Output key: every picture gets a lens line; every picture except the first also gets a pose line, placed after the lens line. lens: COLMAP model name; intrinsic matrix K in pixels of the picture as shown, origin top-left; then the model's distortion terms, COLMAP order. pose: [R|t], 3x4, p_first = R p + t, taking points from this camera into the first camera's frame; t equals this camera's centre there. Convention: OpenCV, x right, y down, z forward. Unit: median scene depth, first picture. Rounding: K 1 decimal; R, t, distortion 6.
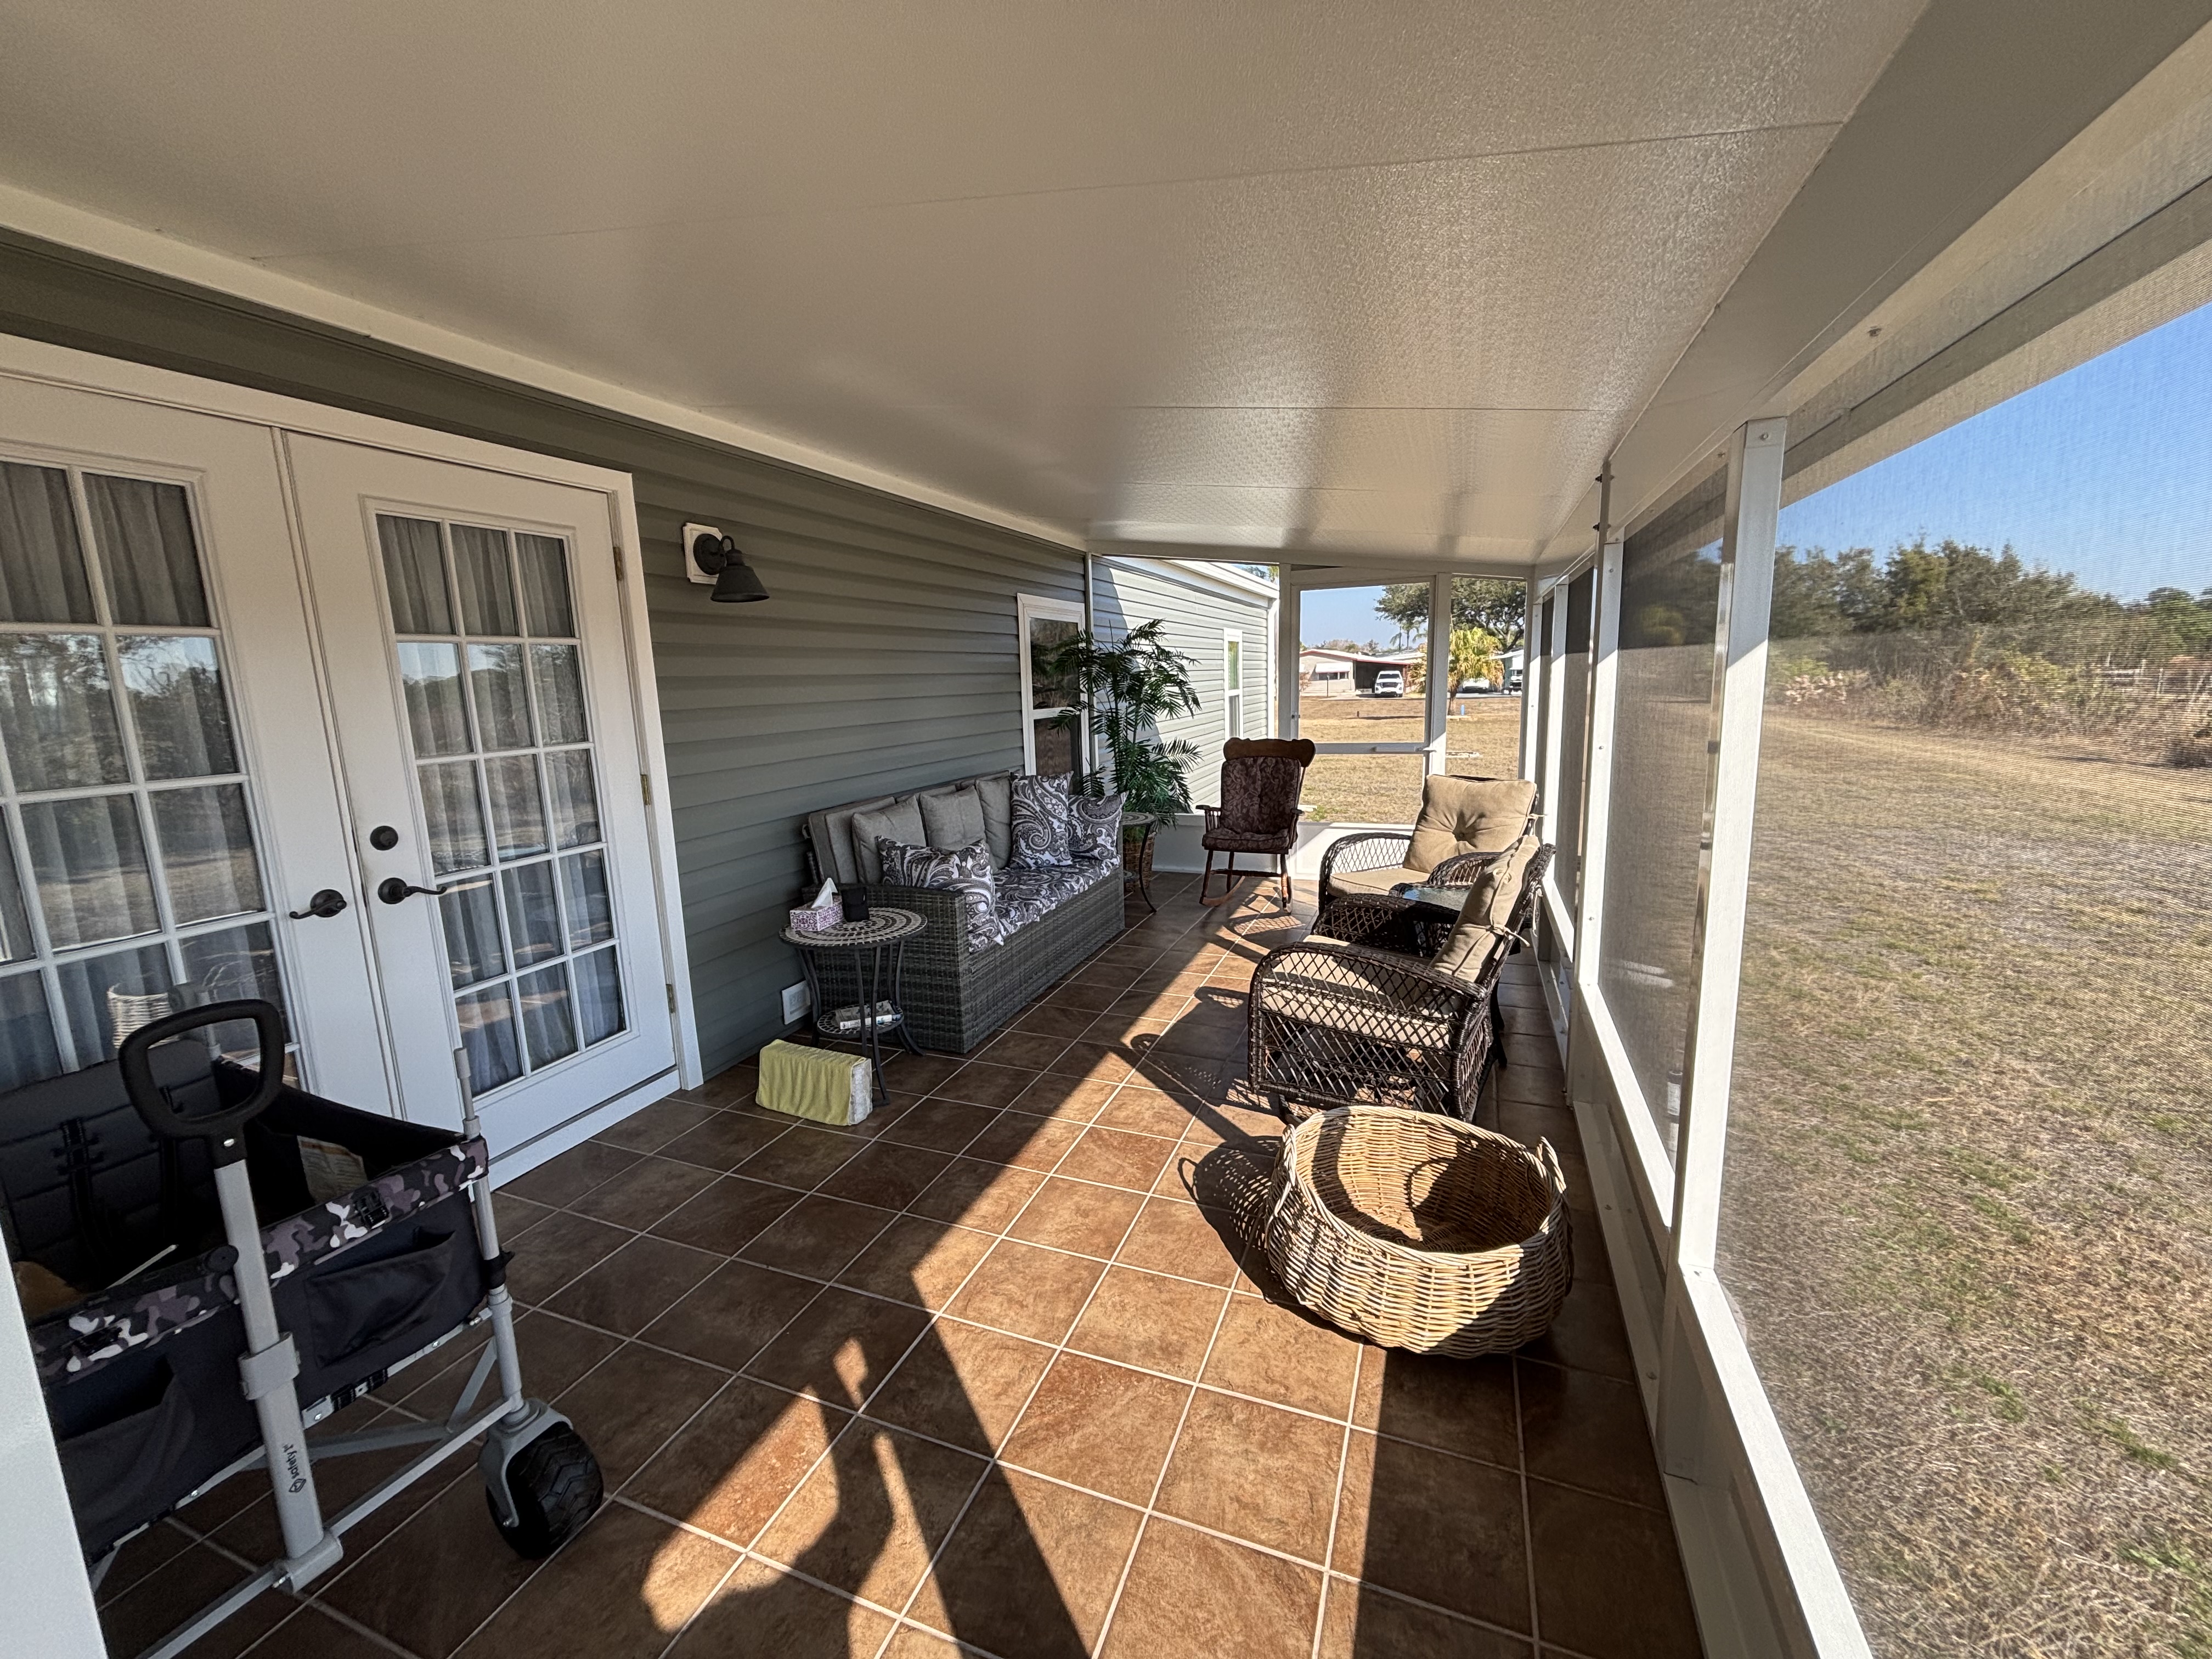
lens RADIAL K [[901.4, 0, 1097.4], [0, 901.4, 828.6], [0, 0, 1]] dist [-0.001463, -0.000339]
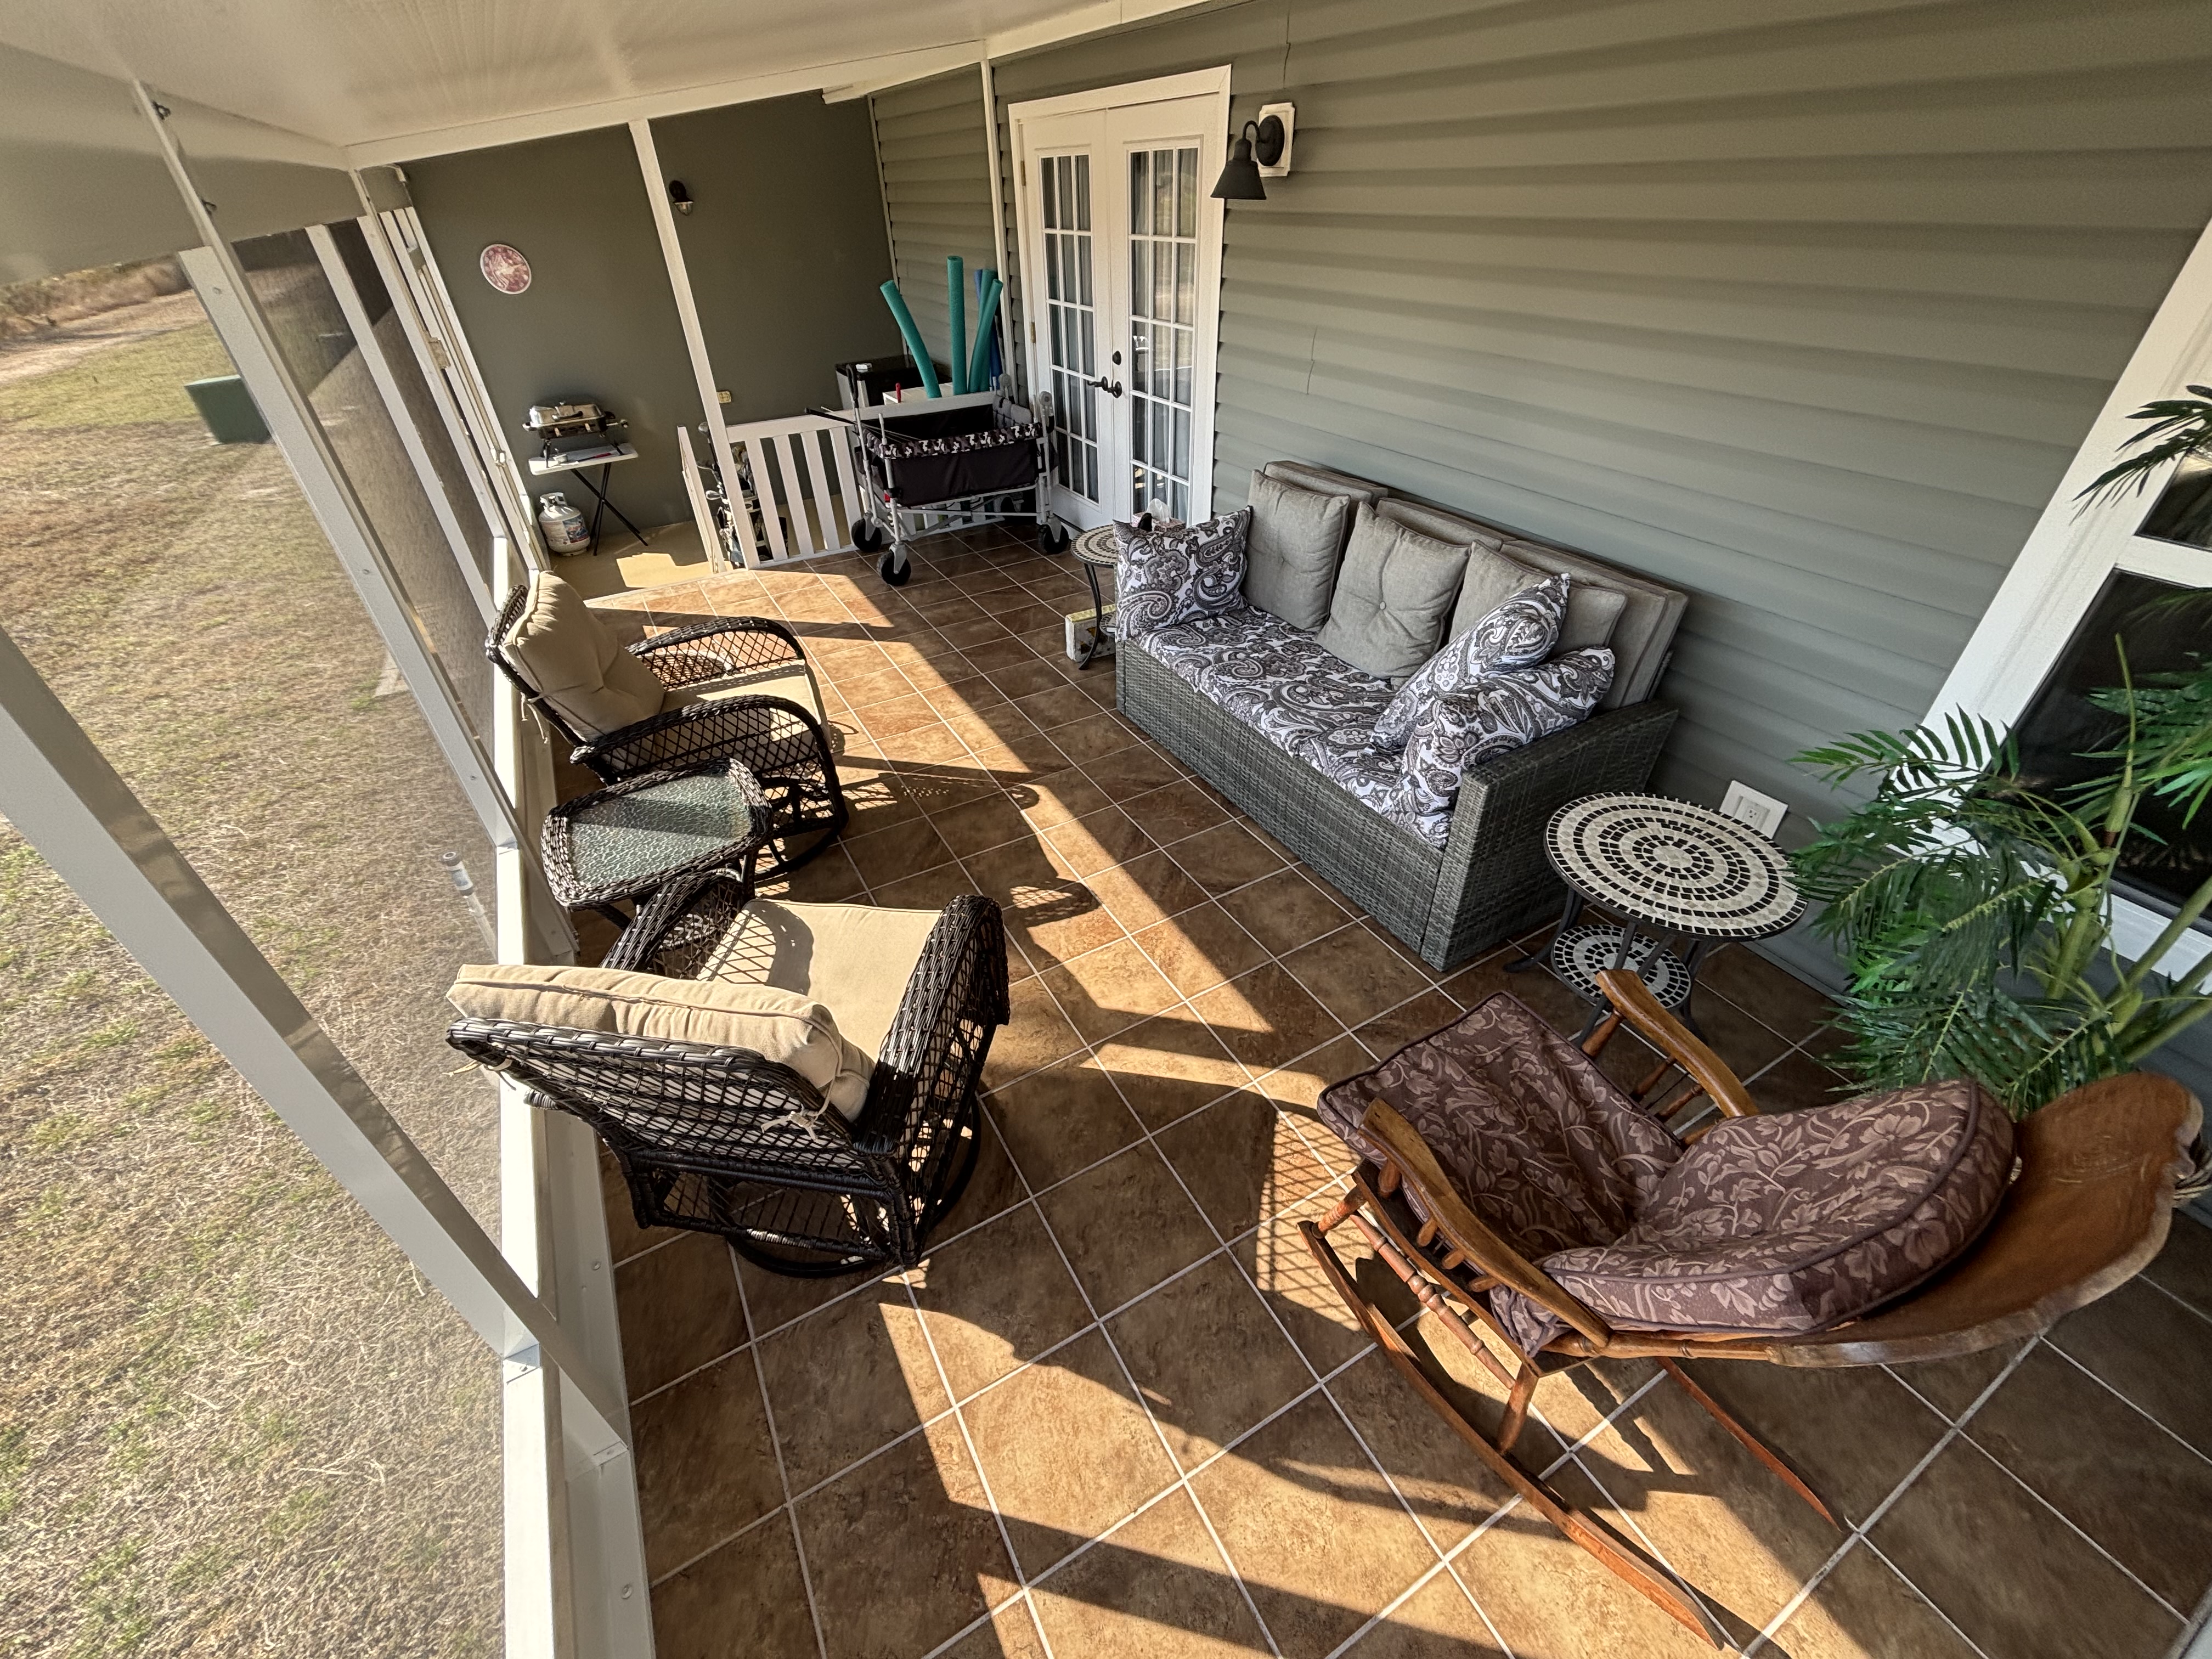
lens RADIAL K [[901.4, 0, 1097.4], [0, 901.4, 828.6], [0, 0, 1]] dist [-0.001463, -0.000339]
pose [[-0.635478, 0.499801, -0.588529, 0.613540], [-0.073106, 0.719854, 0.690265, -0.417271], [0.768651, 0.481673, -0.420912, 1.588404]]
